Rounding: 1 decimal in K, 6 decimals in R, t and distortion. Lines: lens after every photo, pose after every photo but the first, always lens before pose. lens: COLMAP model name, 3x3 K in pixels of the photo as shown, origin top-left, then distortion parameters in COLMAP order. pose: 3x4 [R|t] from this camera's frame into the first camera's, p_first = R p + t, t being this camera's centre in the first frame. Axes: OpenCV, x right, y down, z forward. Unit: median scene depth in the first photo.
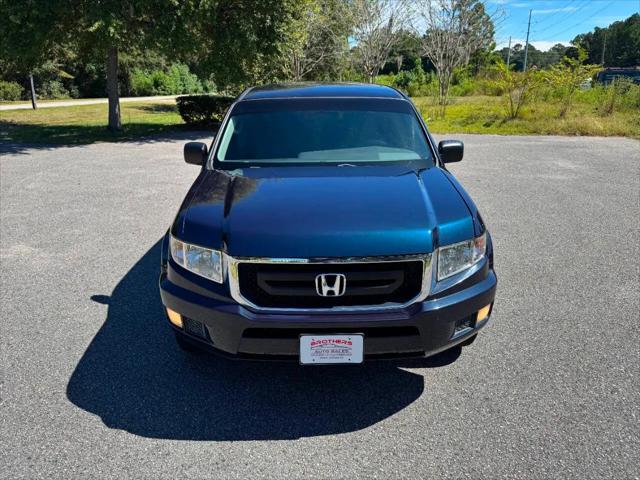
lens RADIAL K [[463.6, 0, 314.7], [0, 463.6, 231.8], [0, 0, 1]] dist [0.002194, -0.001529]
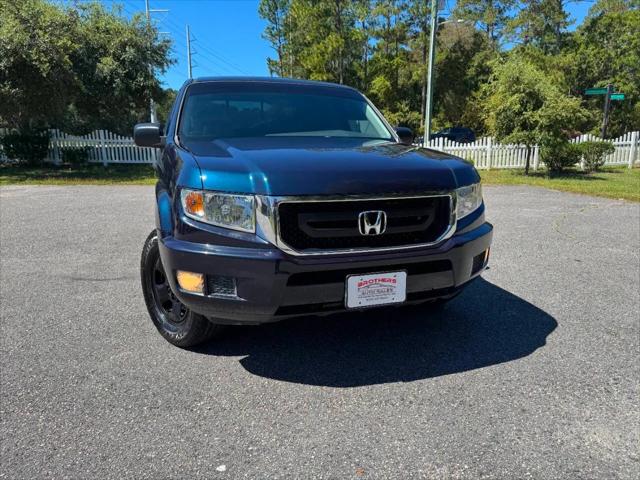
lens RADIAL K [[466.2, 0, 318.7], [0, 466.2, 241.3], [0, 0, 1]] dist [0.001630, -0.007805]
pose [[0.949864, -0.057104, 0.307404, -0.239285], [0.086071, 0.992950, -0.081502, 0.141172], [-0.300582, 0.103875, 0.948082, 0.062081]]
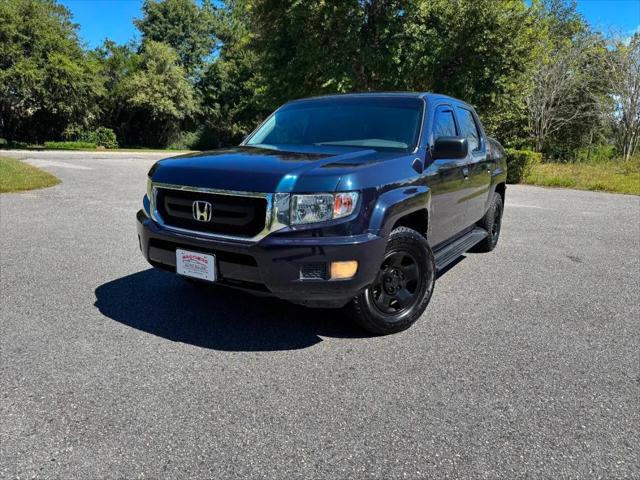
lens RADIAL K [[455.9, 0, 318.7], [0, 455.9, 239.8], [0, 0, 1]] dist [0.002791, -0.007016]
pose [[0.850239, 0.135095, -0.508766, 0.576461], [-0.192005, 0.979510, -0.060781, 0.127527], [0.490130, 0.149364, 0.858756, 0.081196]]
